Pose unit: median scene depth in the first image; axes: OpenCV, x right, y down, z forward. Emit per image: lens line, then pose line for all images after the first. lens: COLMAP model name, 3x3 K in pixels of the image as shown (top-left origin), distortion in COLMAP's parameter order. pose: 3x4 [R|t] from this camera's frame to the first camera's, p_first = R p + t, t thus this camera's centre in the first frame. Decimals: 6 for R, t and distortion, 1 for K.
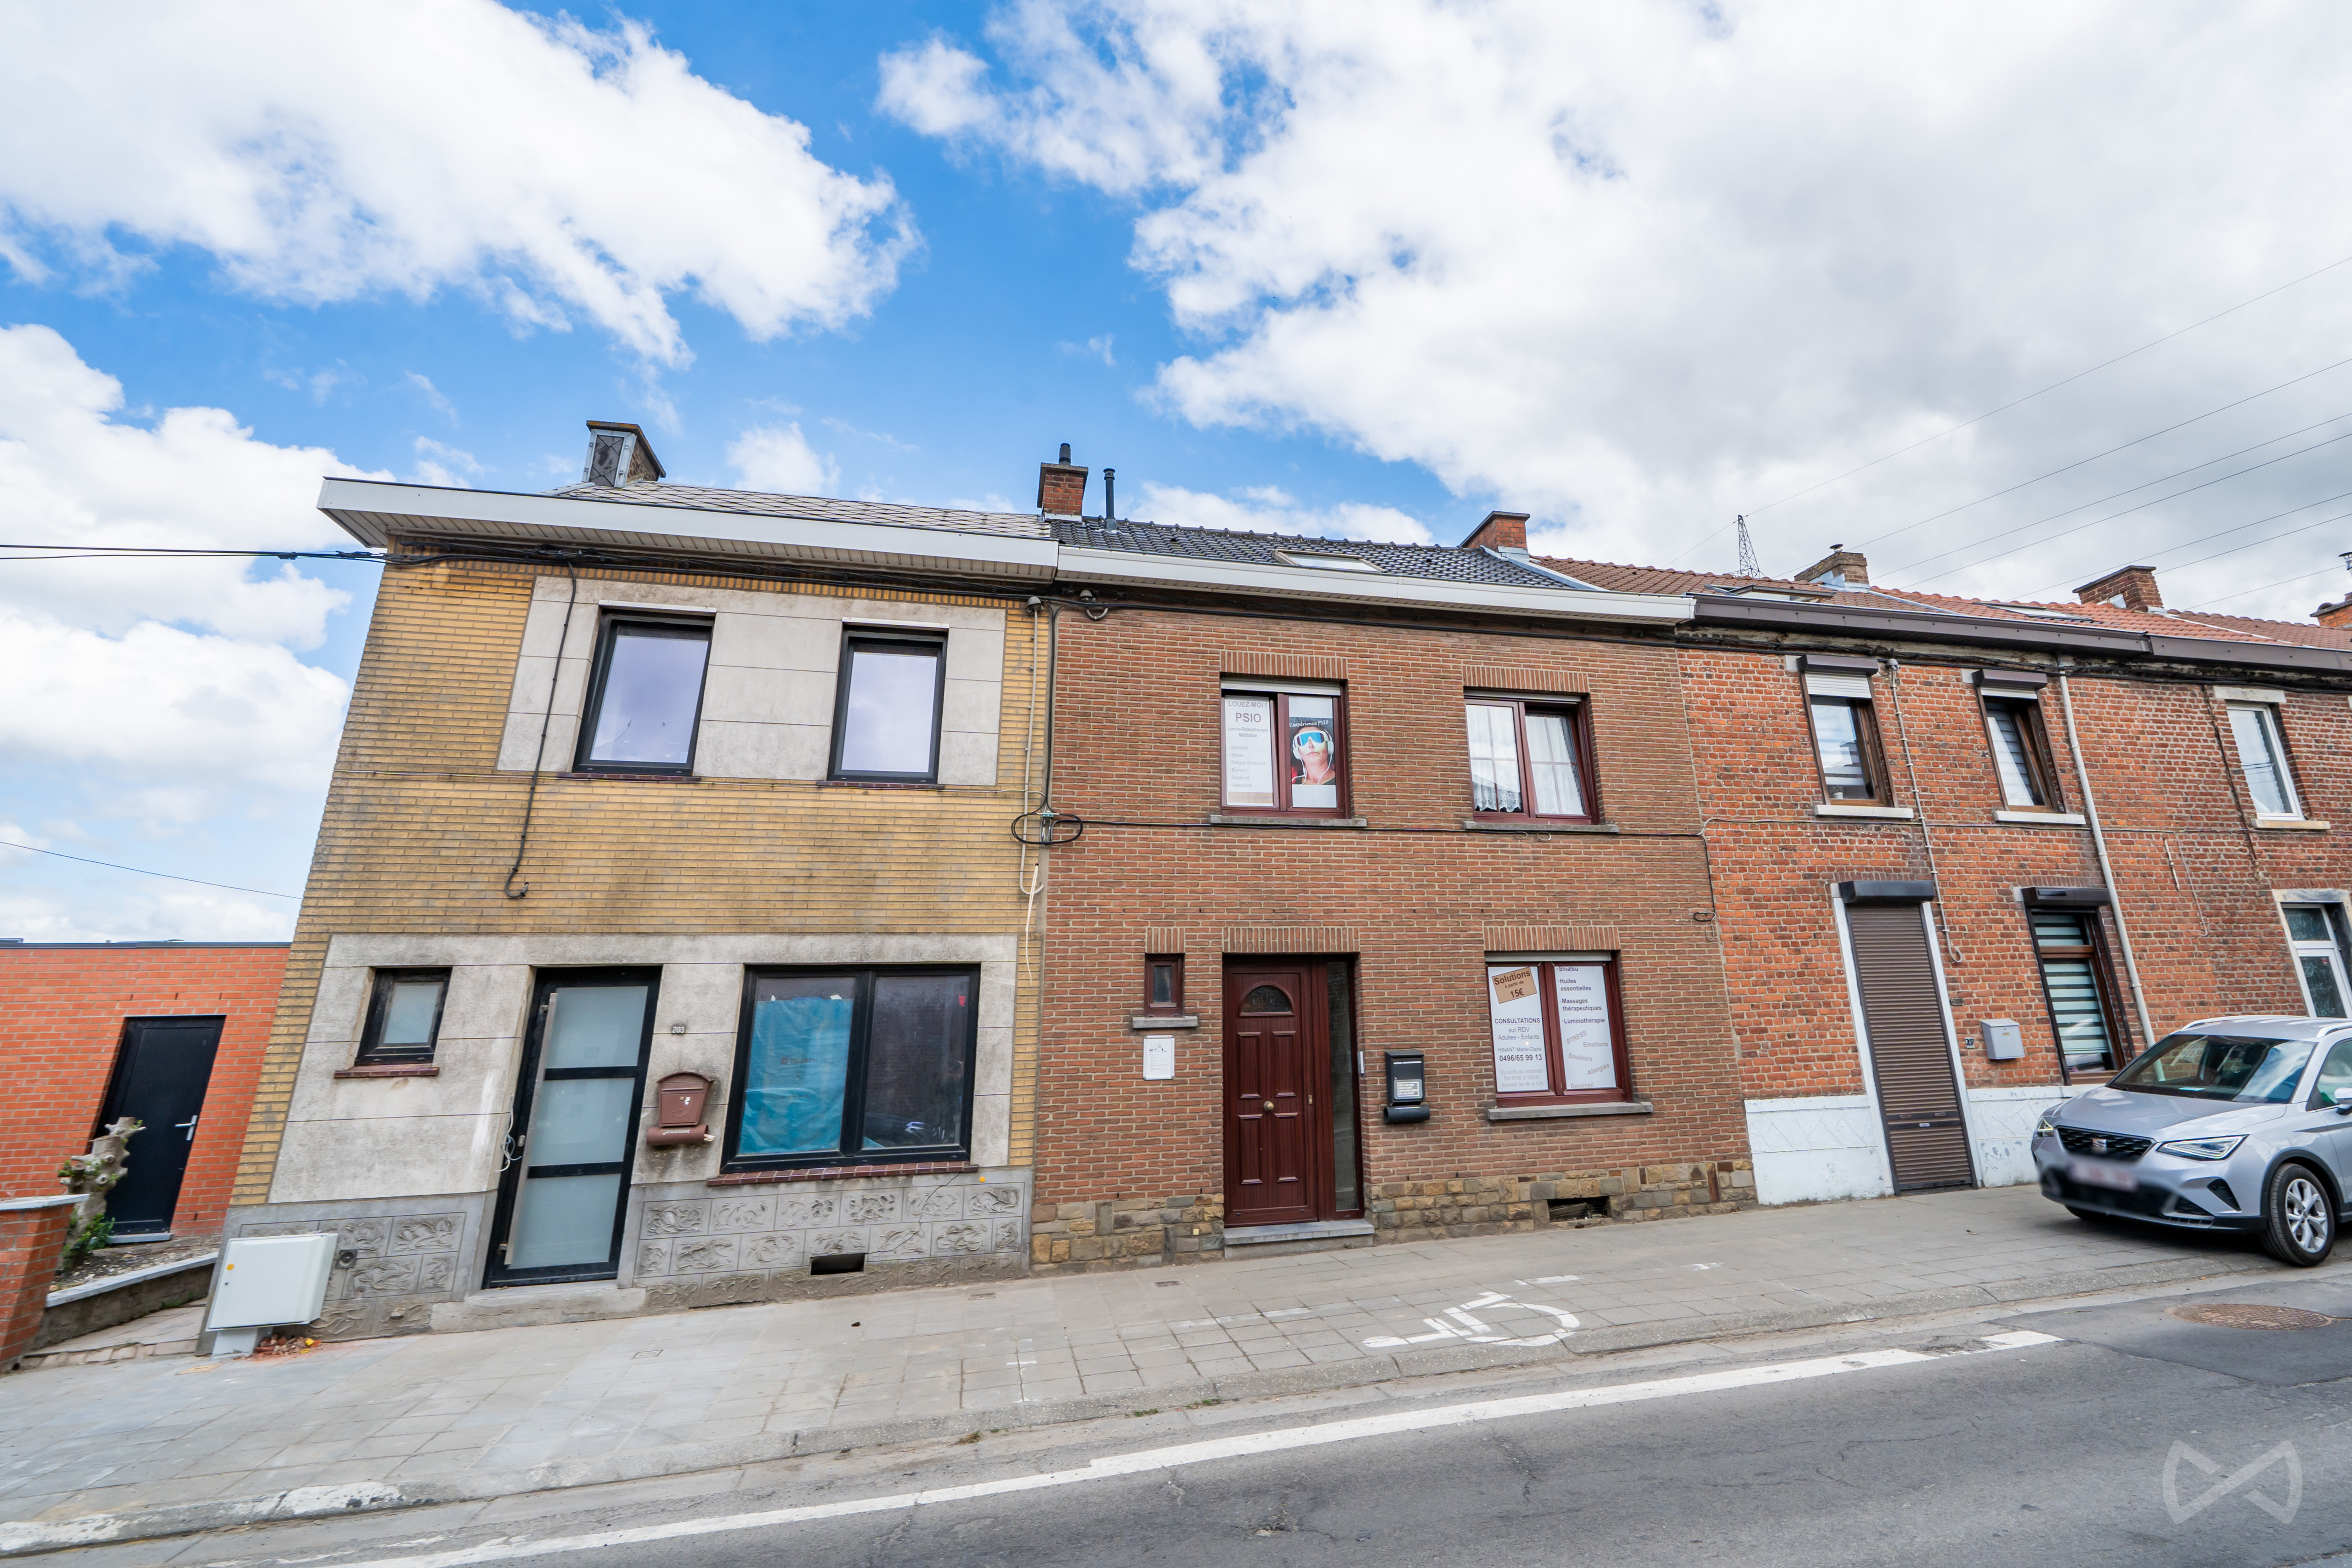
lens RADIAL K [[1083.1, 0, 1347.9], [0, 1083.1, 679.8], [0, 0, 1]] dist [-0.001740, -0.000705]
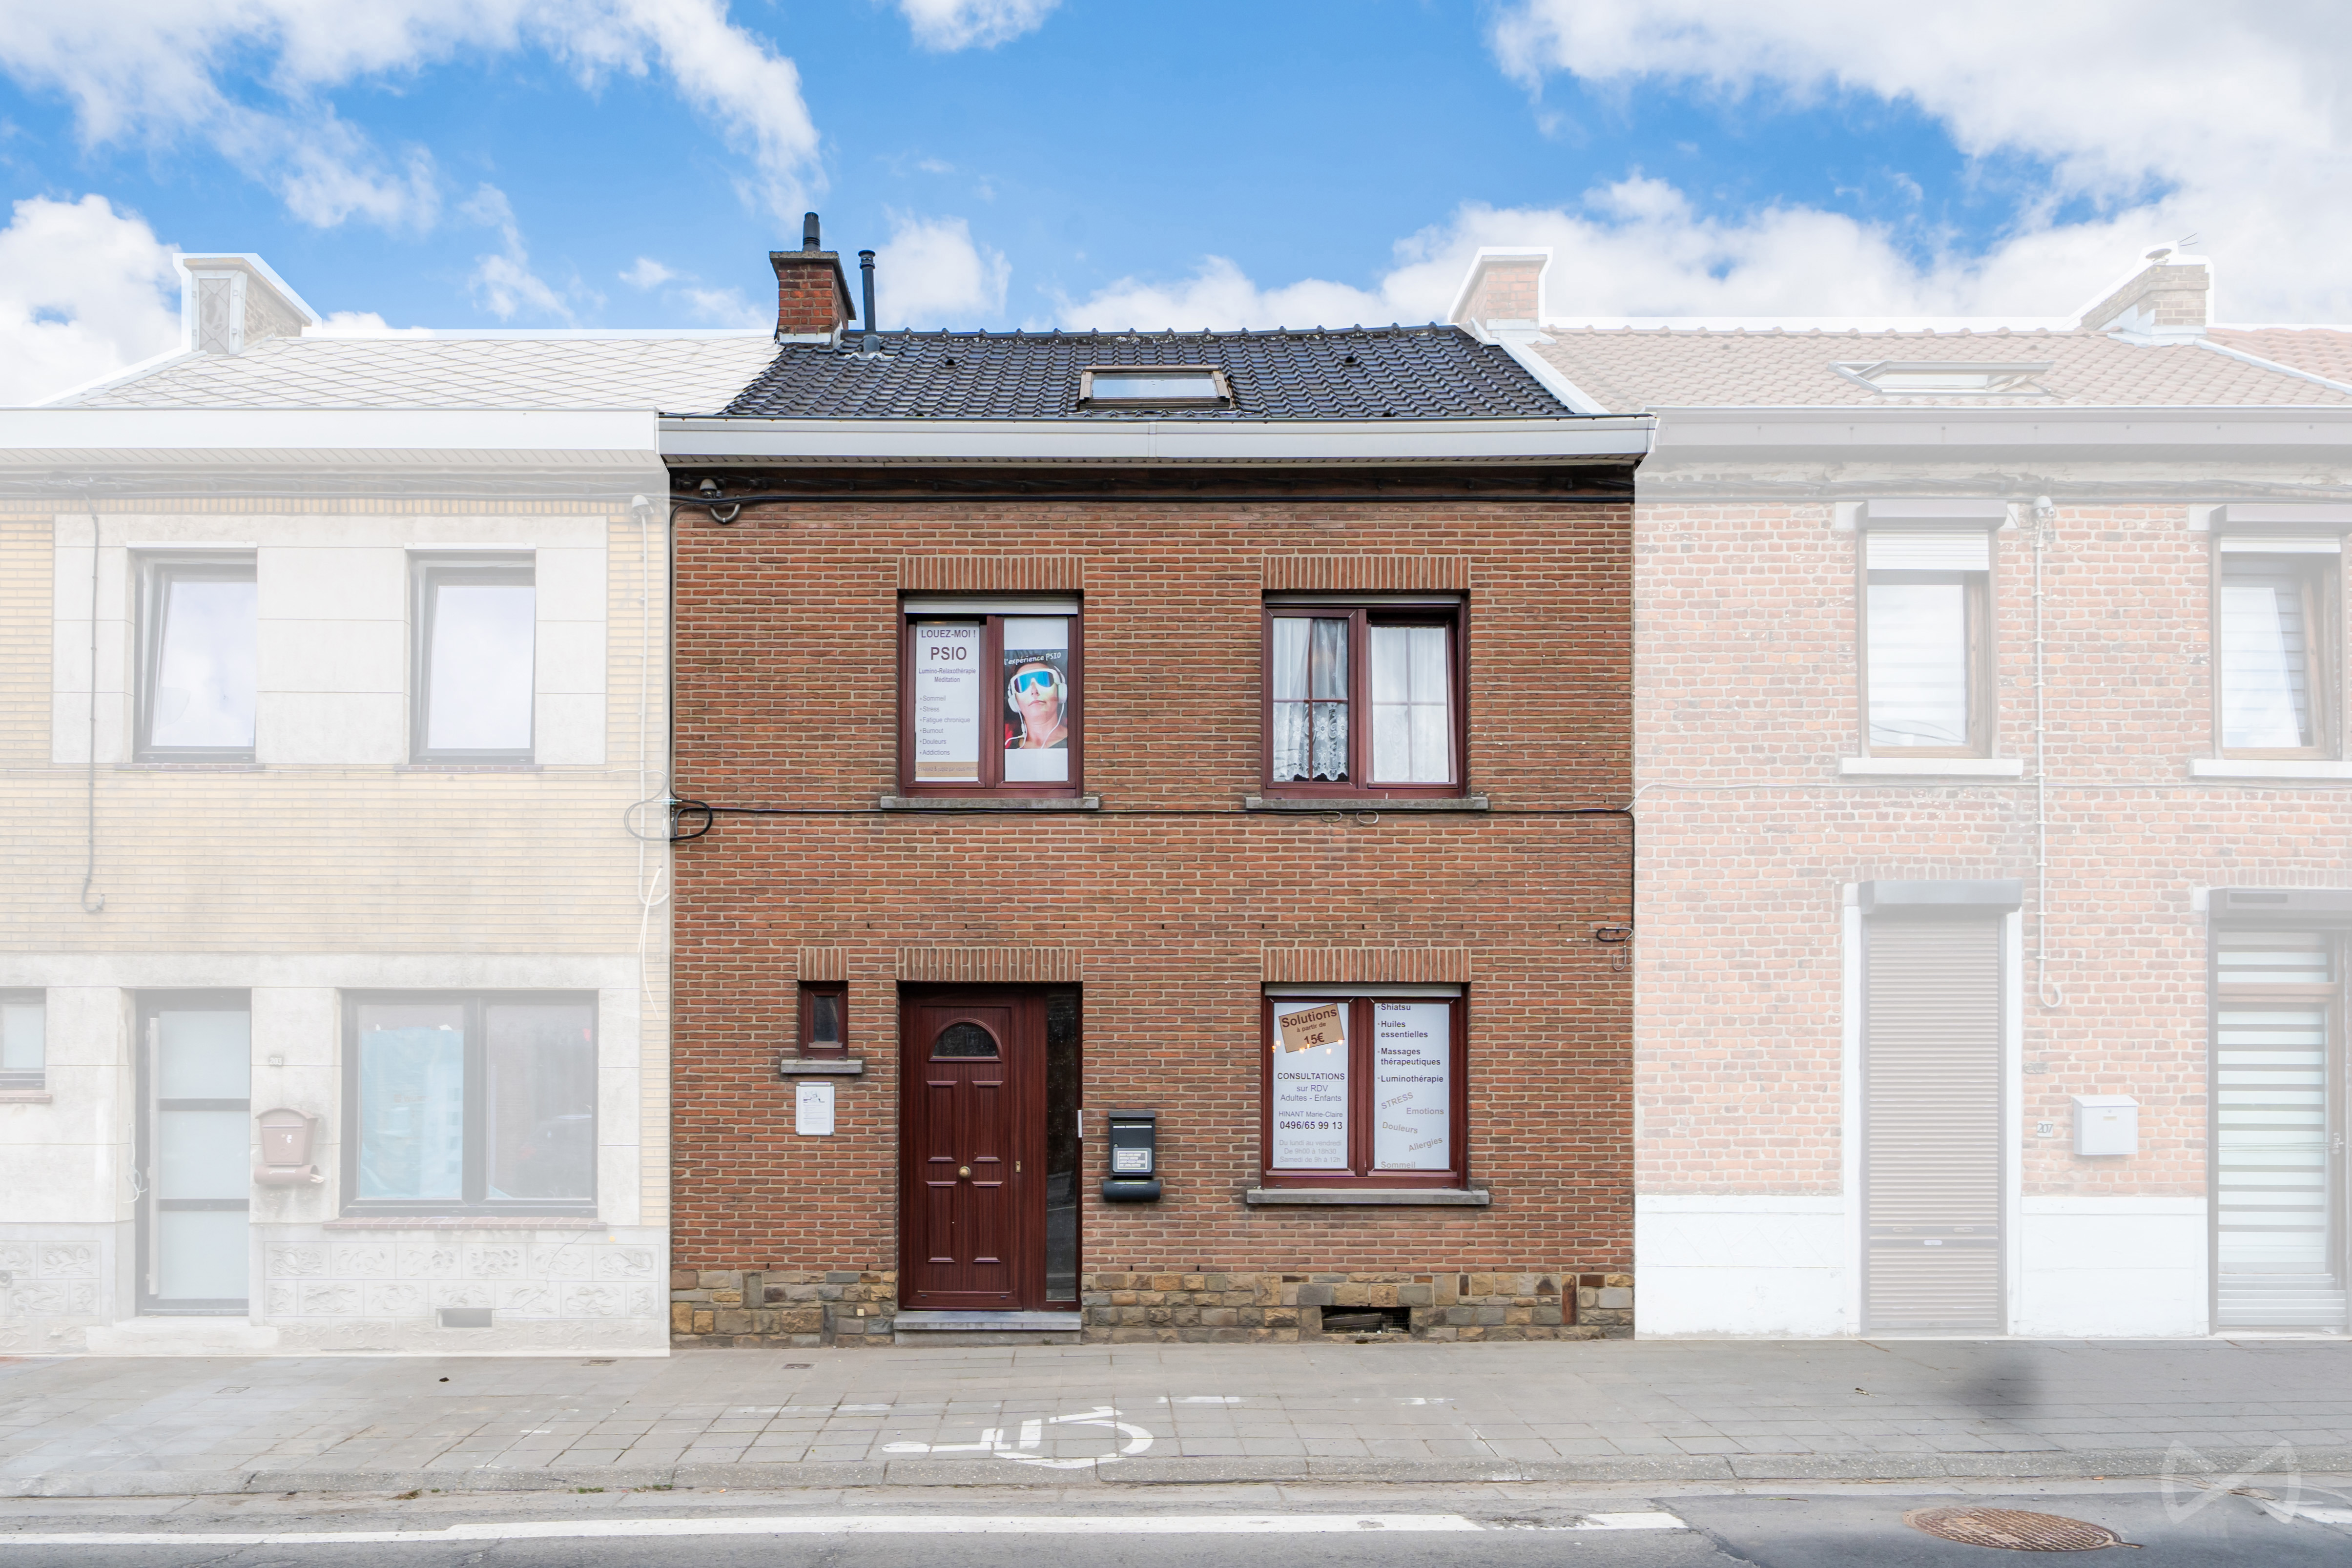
lens RADIAL K [[1666.5, 0, 1228.5], [0, 1666.5, 1032.3], [0, 0, 1]] dist [0.001239, -0.001512]
pose [[0.963170, 0.024278, -0.267795, 0.415199], [0.057910, 0.953817, 0.294753, -0.042862], [0.262583, -0.299405, 0.917282, -0.017081]]
